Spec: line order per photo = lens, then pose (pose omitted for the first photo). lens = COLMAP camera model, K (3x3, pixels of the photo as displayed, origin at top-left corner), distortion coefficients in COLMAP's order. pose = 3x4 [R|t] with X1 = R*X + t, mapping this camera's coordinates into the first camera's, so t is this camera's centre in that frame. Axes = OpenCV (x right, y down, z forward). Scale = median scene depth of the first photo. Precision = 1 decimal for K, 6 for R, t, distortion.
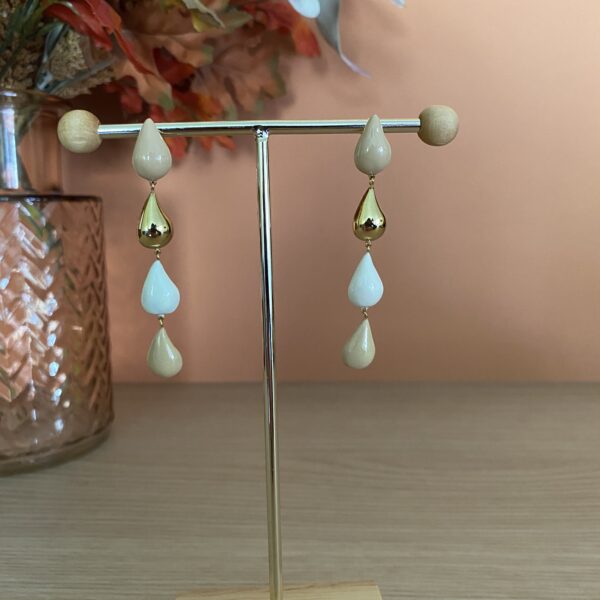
lens RADIAL K [[614.9, 0, 305.0], [0, 614.9, 302.2], [0, 0, 1]] dist [-0.027303, 0.000000]
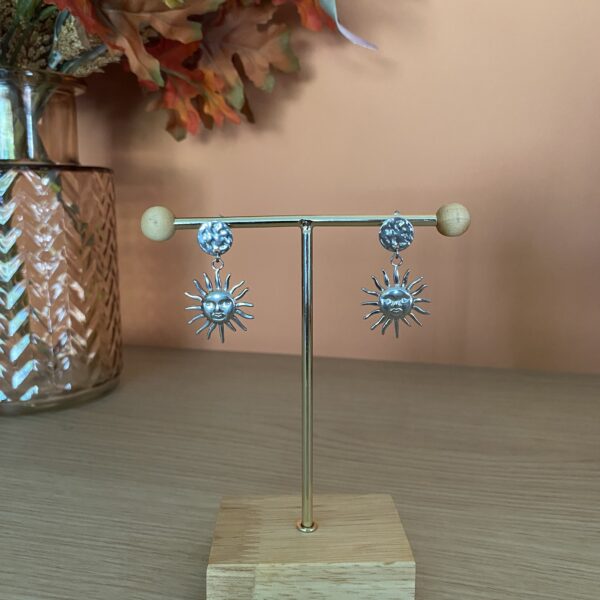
lens RADIAL K [[614.9, 0, 303.1], [0, 614.9, 297.3], [0, 0, 1]] dist [-0.027303, 0.000000]
pose [[0.981165, 0.045814, -0.187661, 0.233746], [-0.042824, 0.998883, 0.019960, 0.020576], [0.188366, -0.011548, 0.982031, 0.003477]]
